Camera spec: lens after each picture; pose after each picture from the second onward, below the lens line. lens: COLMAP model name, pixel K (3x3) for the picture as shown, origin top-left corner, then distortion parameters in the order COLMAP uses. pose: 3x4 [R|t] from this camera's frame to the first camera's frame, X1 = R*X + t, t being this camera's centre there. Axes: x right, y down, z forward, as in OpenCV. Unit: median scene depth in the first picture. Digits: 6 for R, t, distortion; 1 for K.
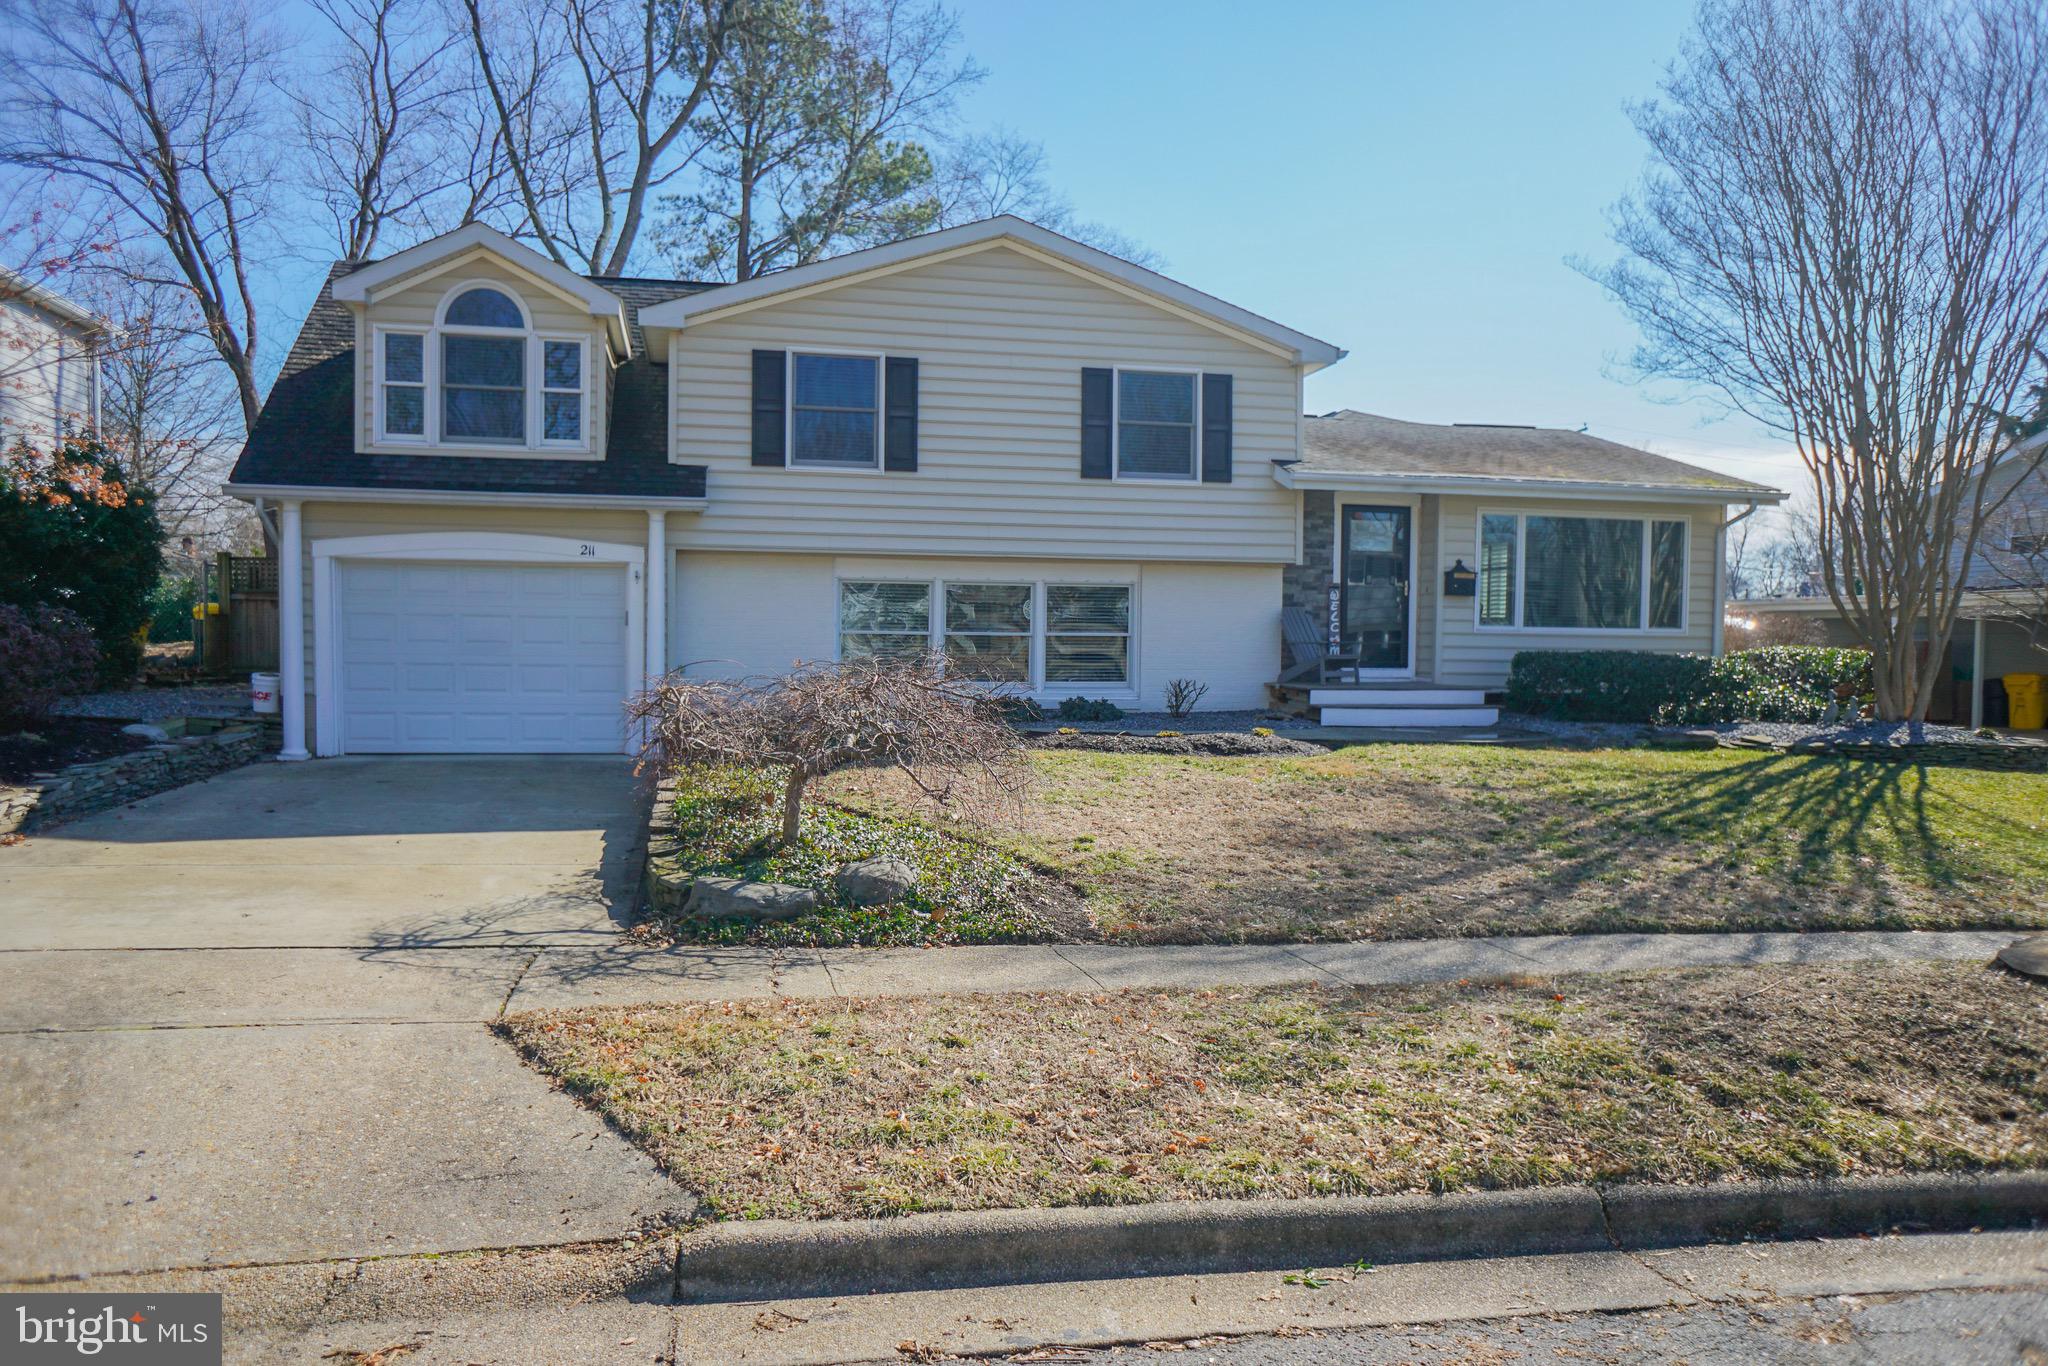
lens RADIAL K [[1396.0, 0, 1020.3], [0, 1396.0, 688.0], [0, 0, 1]] dist [-0.074470, 0.100847]
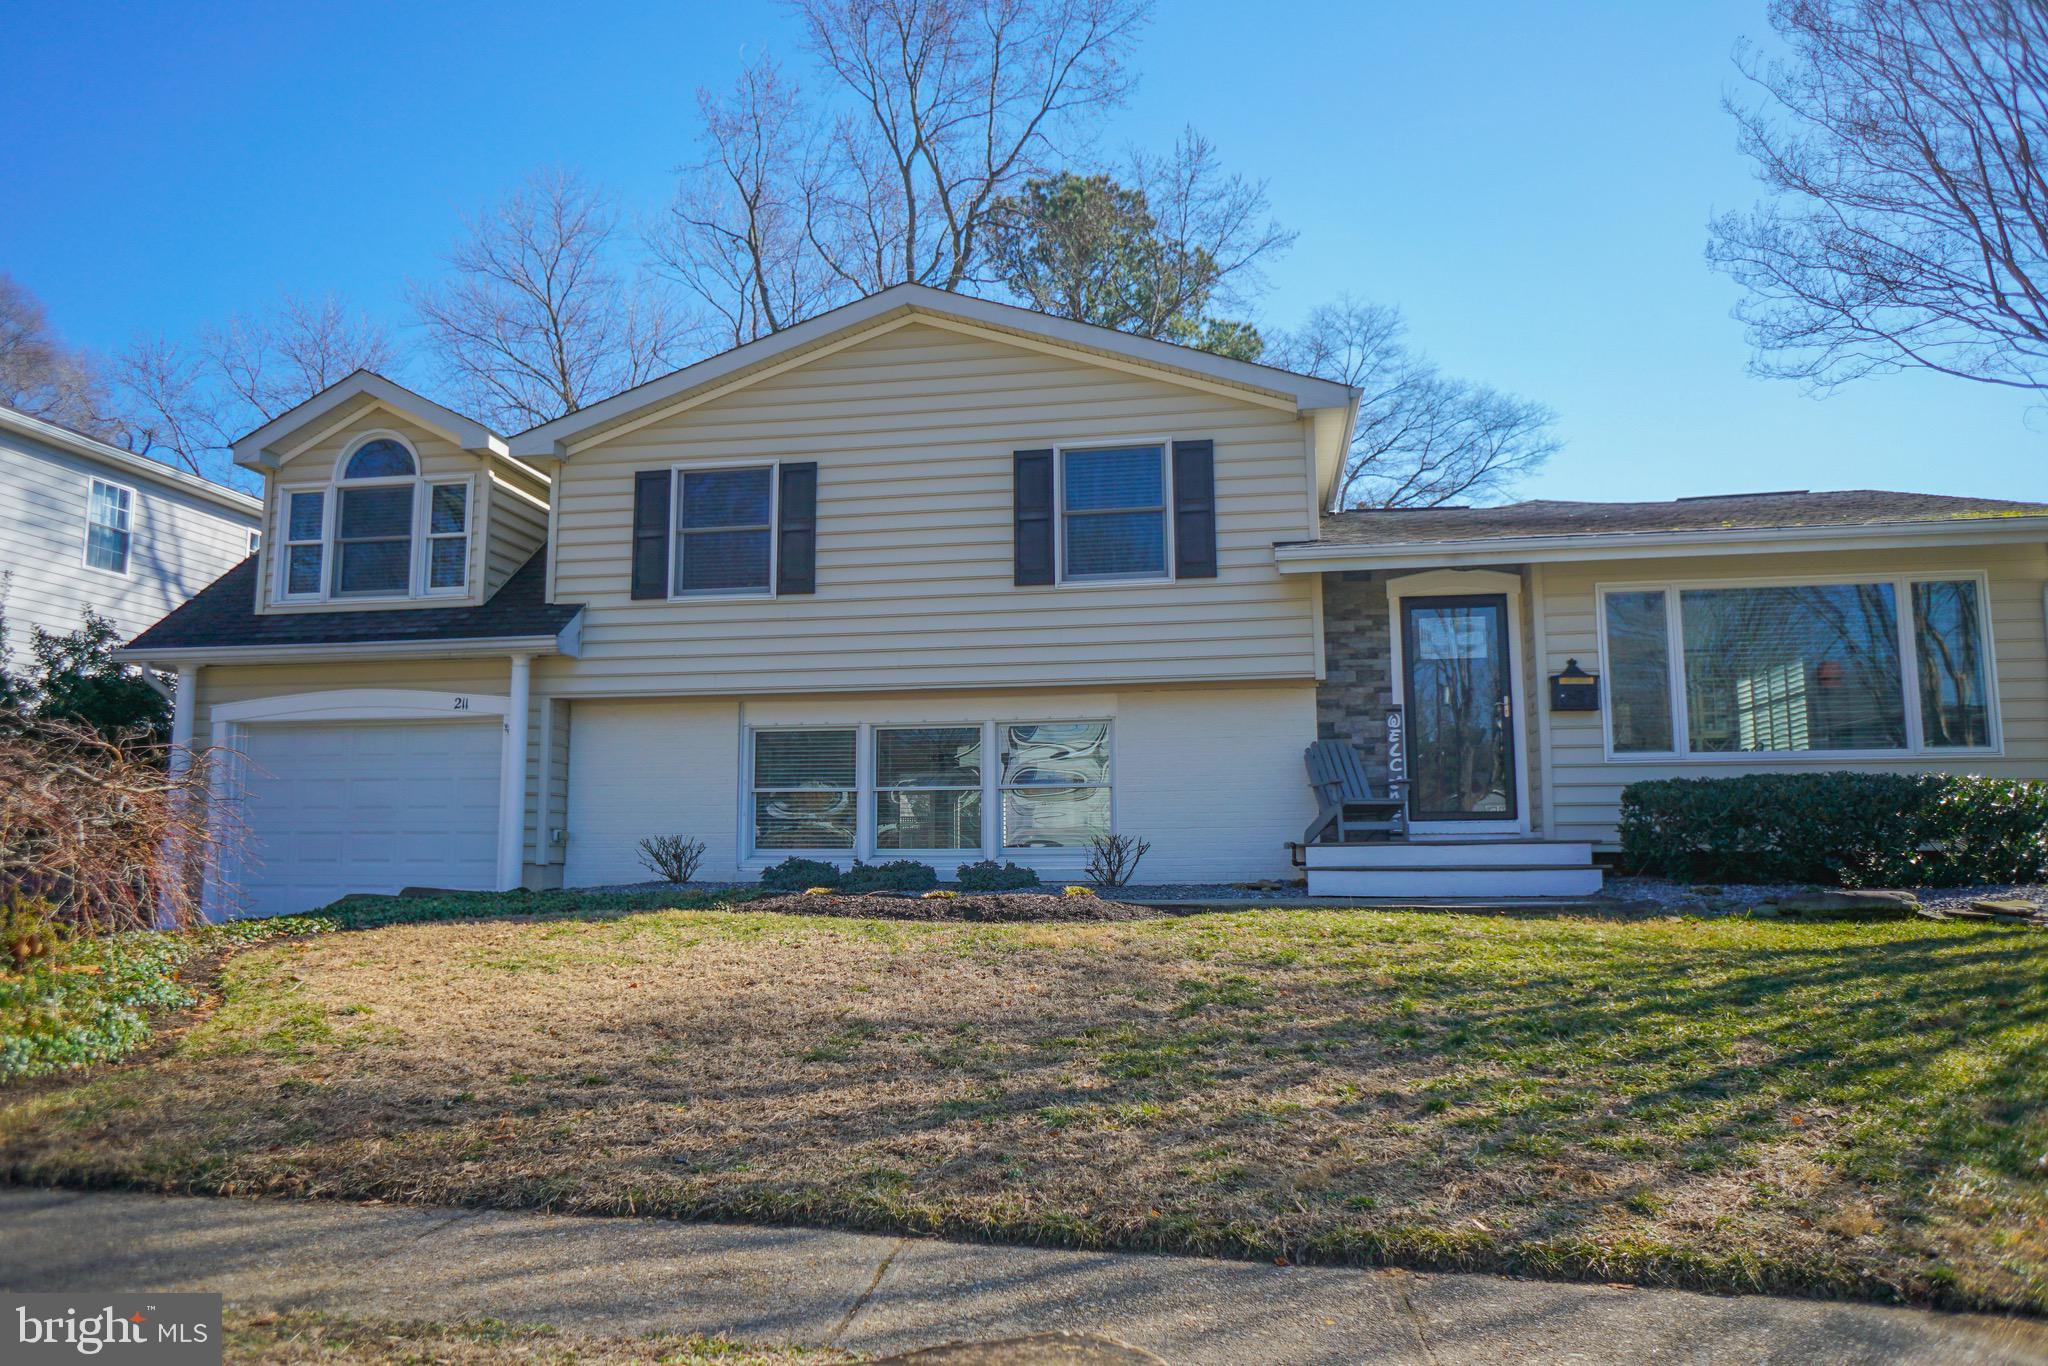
lens RADIAL K [[1396.0, 0, 1020.3], [0, 1396.0, 688.0], [0, 0, 1]] dist [-0.074470, 0.100847]
pose [[0.927624, -0.062889, -0.368182, 0.344903], [0.001997, 0.986545, -0.163480, 0.037686], [0.373509, 0.150912, 0.915269, 0.290196]]
